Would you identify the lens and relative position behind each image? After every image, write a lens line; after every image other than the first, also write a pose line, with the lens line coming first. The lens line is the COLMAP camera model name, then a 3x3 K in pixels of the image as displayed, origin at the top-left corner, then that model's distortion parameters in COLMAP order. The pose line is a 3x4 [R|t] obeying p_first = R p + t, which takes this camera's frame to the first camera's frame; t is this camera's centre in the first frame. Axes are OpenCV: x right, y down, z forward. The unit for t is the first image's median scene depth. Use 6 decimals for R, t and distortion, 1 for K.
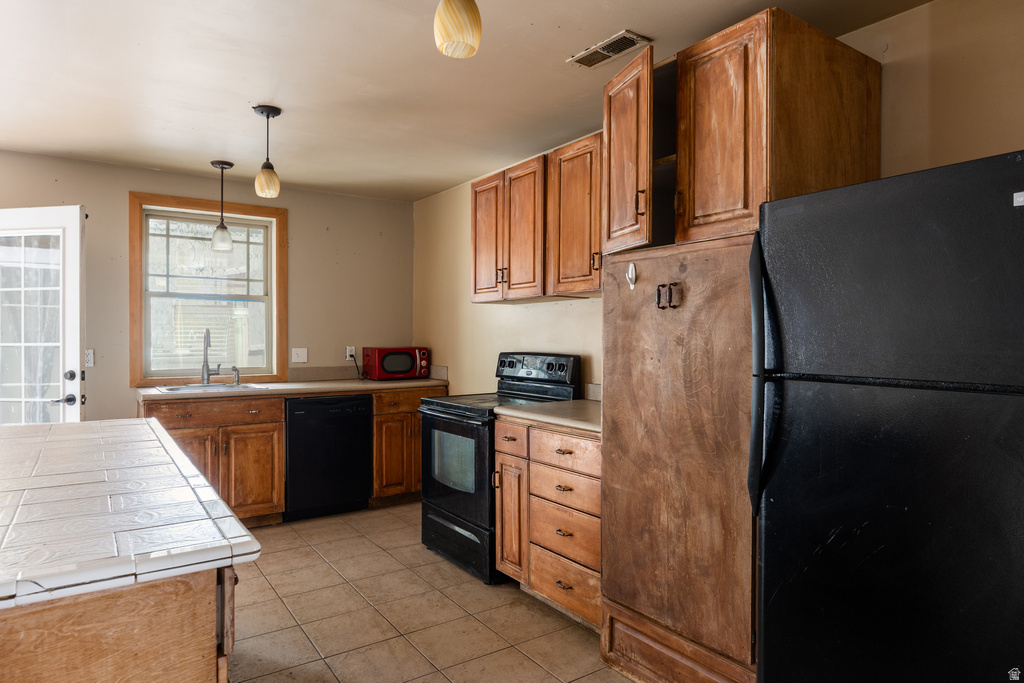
lens RADIAL K [[623.1, 0, 515.4], [0, 623.1, 338.8], [0, 0, 1]] dist [-0.001960, 0.000273]
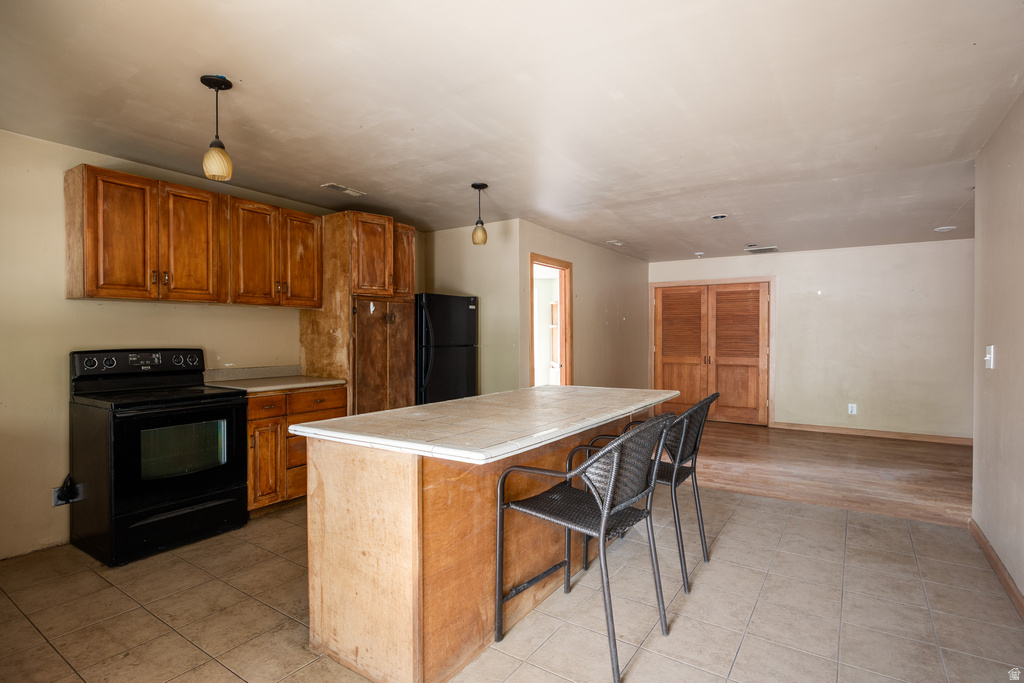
lens RADIAL K [[501.0, 0, 518.2], [0, 501.0, 335.9], [0, 0, 1]] dist [-0.012762, -0.000552]
pose [[-0.380261, -0.001247, 0.924878, -1.151216], [0.003783, 0.999989, 0.002904, -0.000889], [-0.924871, 0.004603, -0.380252, 0.820388]]
